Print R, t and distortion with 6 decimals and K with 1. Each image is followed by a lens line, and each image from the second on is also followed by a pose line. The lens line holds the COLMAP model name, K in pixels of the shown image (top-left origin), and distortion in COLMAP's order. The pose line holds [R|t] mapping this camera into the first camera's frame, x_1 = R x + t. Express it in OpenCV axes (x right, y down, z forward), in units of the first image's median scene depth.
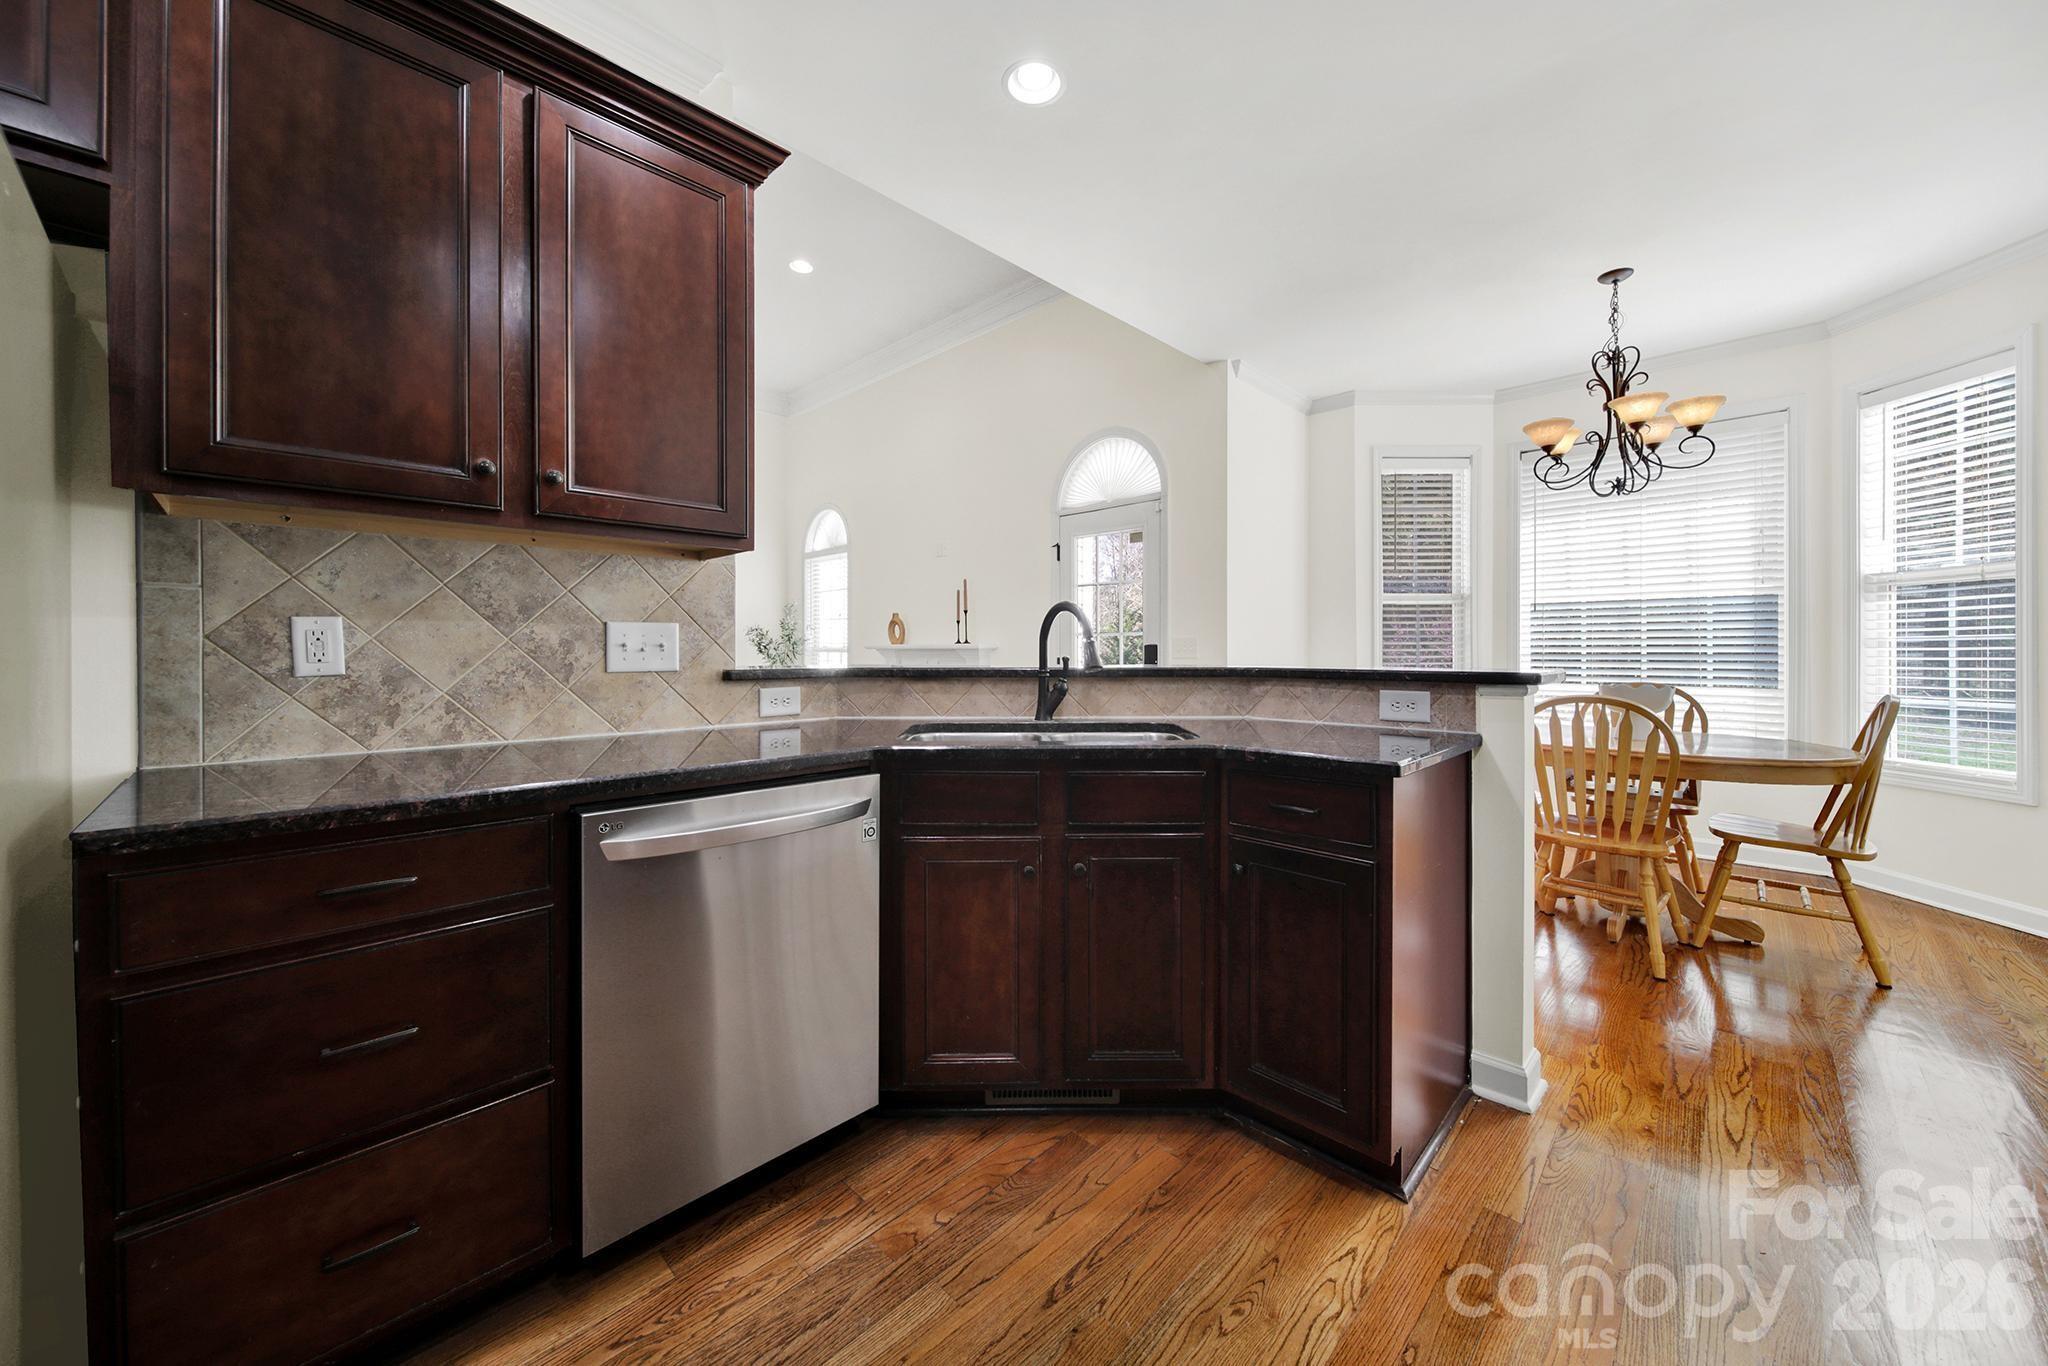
lens RADIAL K [[751.9, 0, 1019.7], [0, 751.9, 643.3], [0, 0, 1]] dist [0.001307, 0.000200]
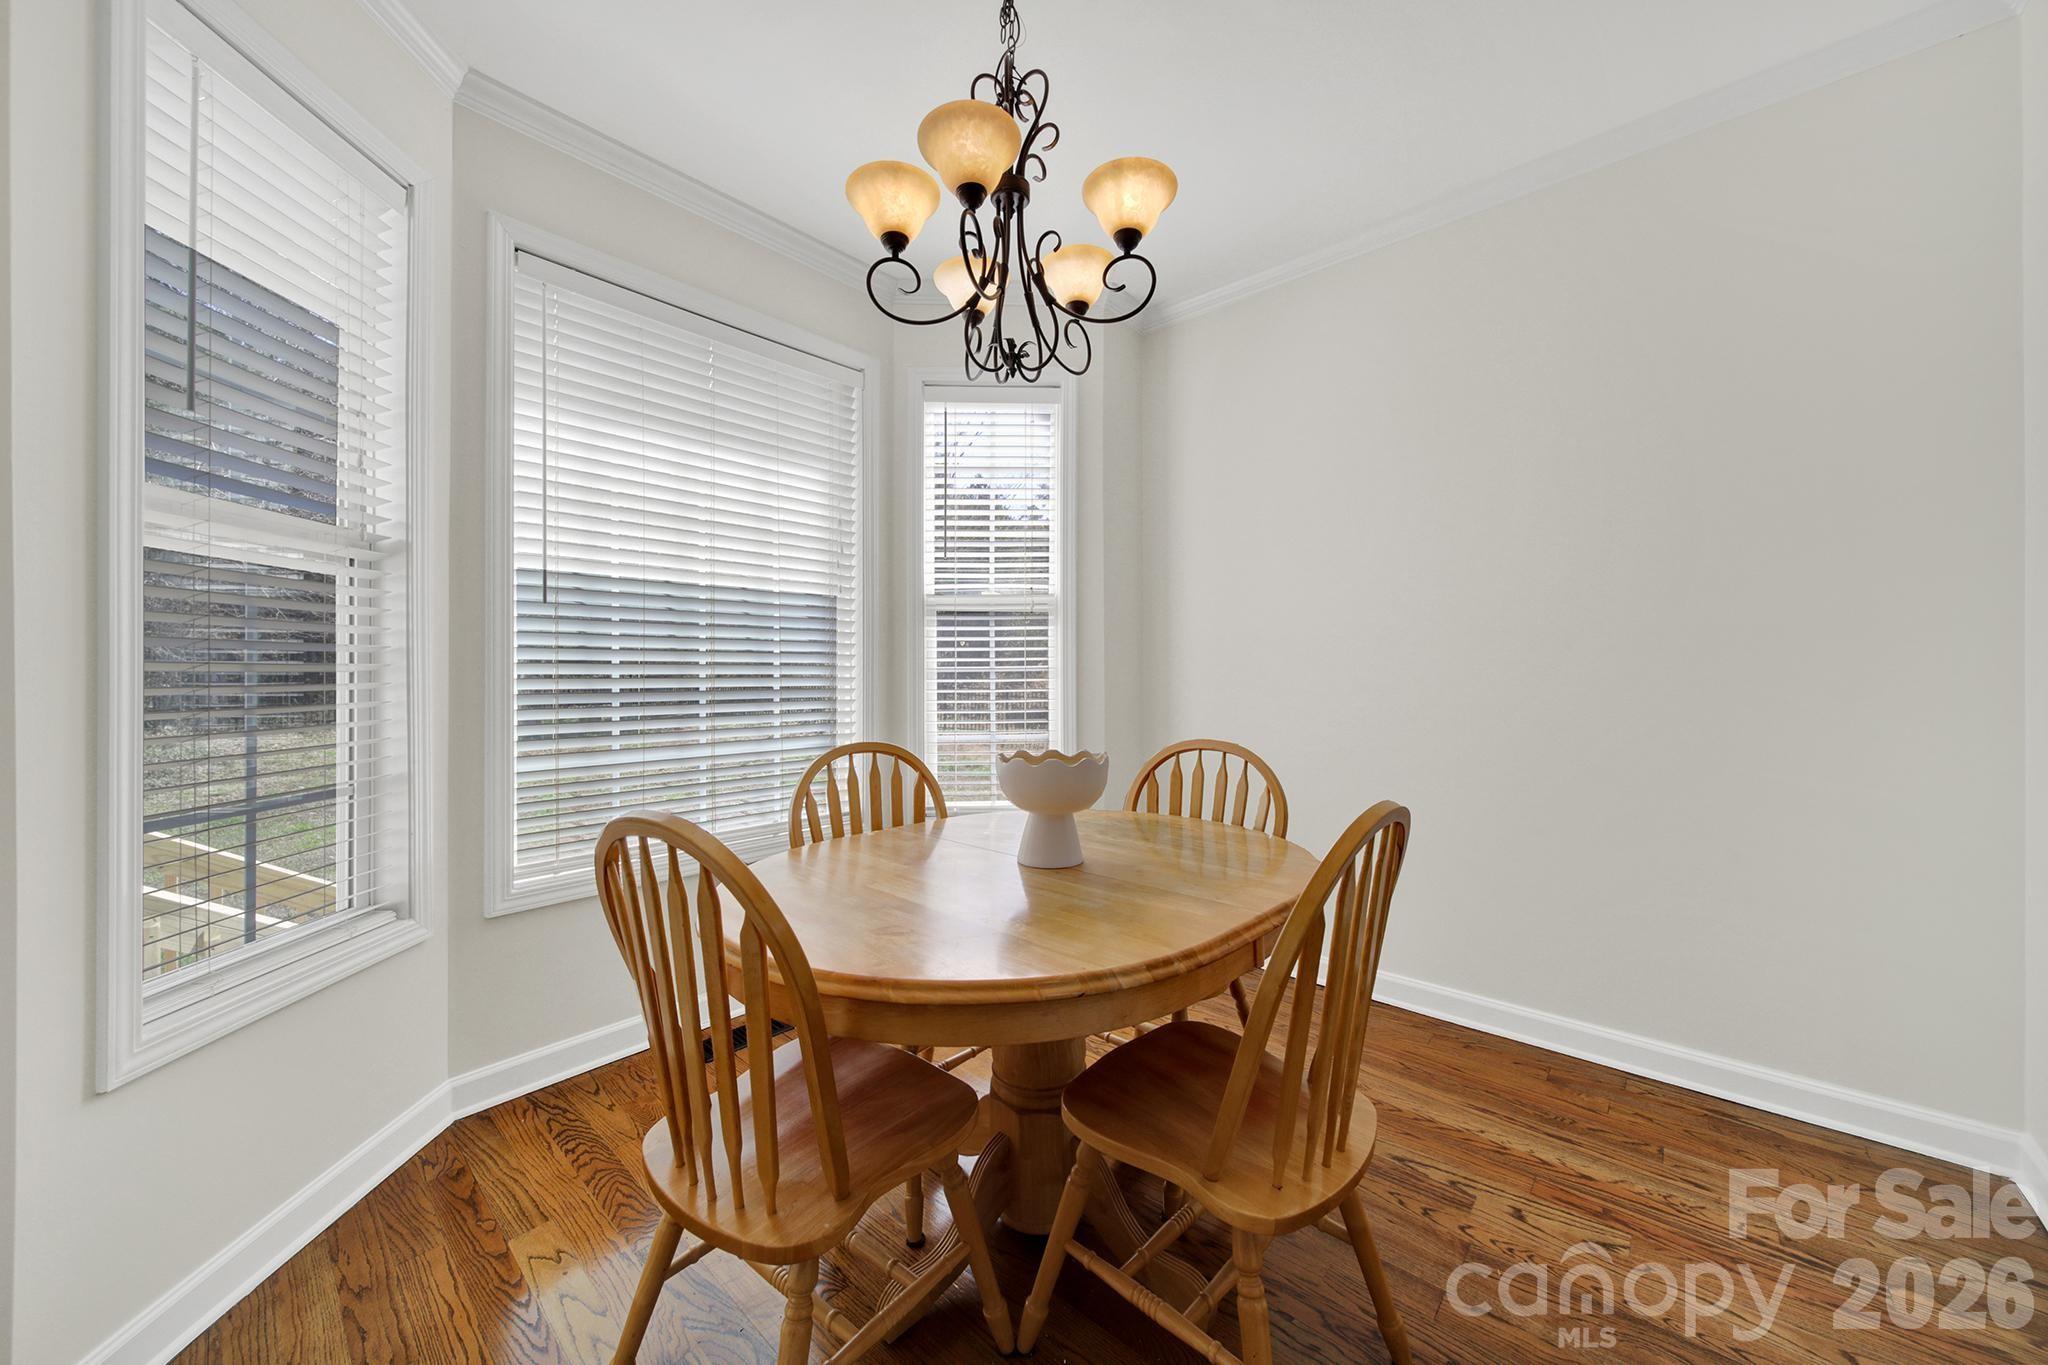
lens RADIAL K [[737.5, 0, 1020.5], [0, 737.5, 672.9], [0, 0, 1]] dist [0.001129, 0.000014]
pose [[-0.041951, 0.011442, 0.999054, 0.300372], [-0.003398, 0.999927, -0.011595, 0.008285], [-0.999114, -0.003882, -0.041909, 1.006131]]
